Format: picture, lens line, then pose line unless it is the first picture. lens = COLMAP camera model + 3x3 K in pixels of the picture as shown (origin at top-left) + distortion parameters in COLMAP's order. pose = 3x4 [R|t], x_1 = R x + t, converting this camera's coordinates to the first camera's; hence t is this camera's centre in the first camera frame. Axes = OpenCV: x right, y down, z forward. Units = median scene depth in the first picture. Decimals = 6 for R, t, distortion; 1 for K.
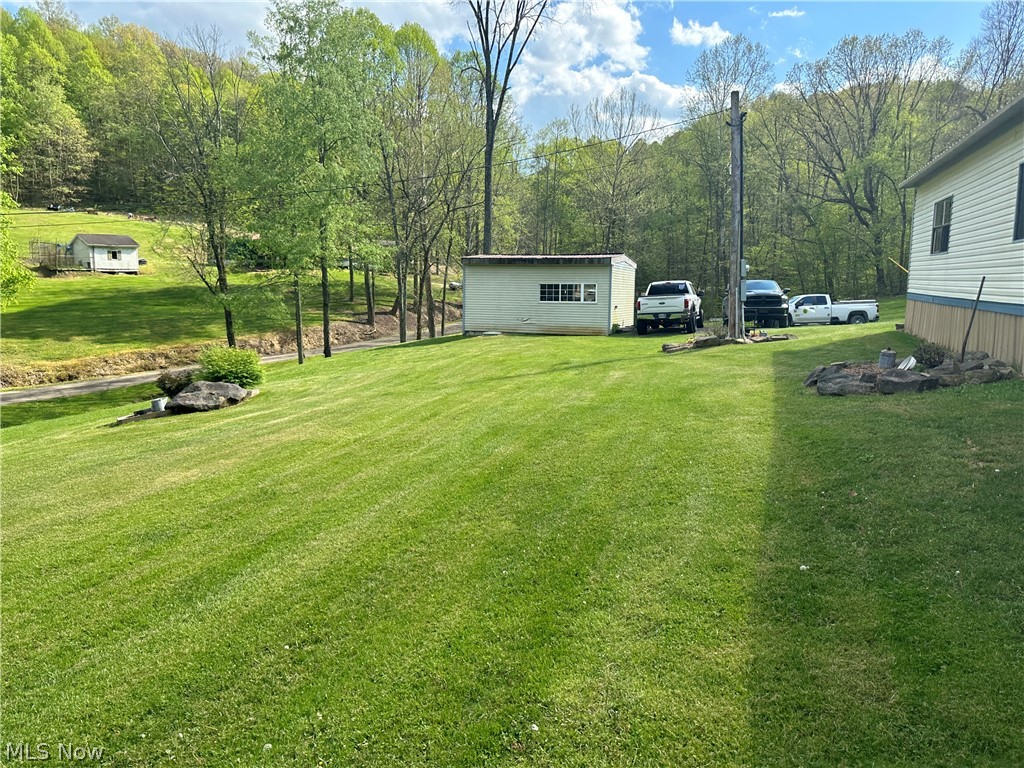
lens RADIAL K [[726.0, 0, 510.3], [0, 726.0, 387.2], [0, 0, 1]] dist [0.019161, -0.018585]
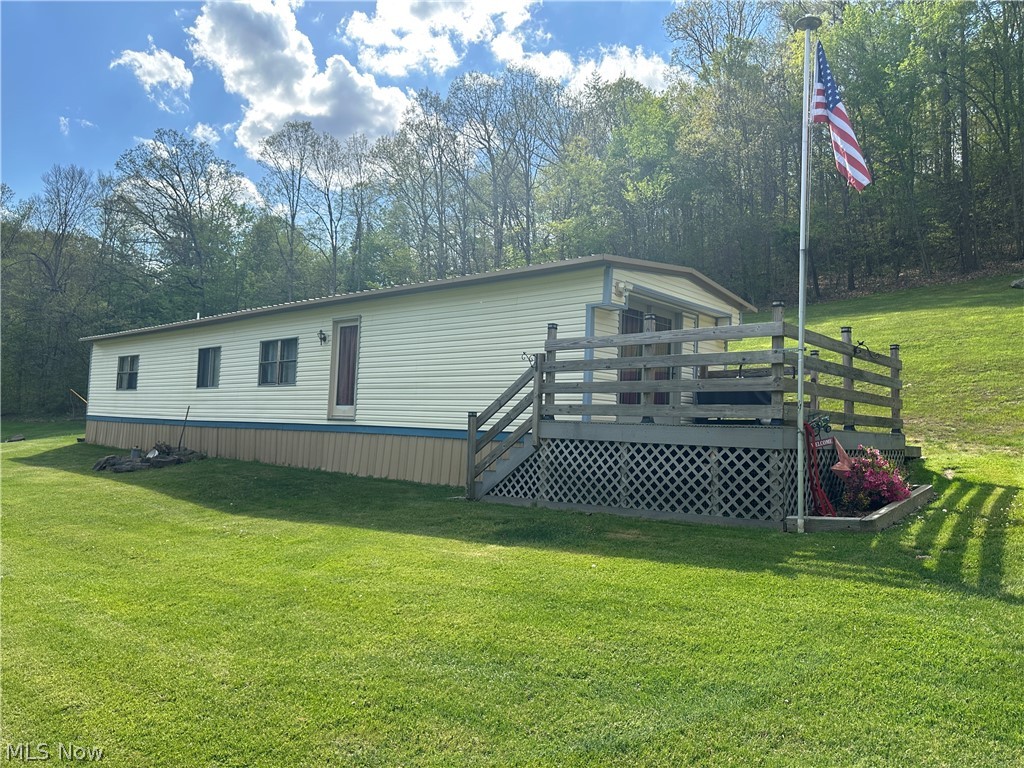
lens RADIAL K [[726.0, 0, 512.4], [0, 726.0, 384.1], [0, 0, 1]] dist [0.019161, -0.018585]
pose [[0.386002, 0.078091, 0.919187, -0.460508], [0.090675, 0.988374, -0.122046, 0.057927], [-0.918031, 0.130457, 0.374434, -0.284480]]
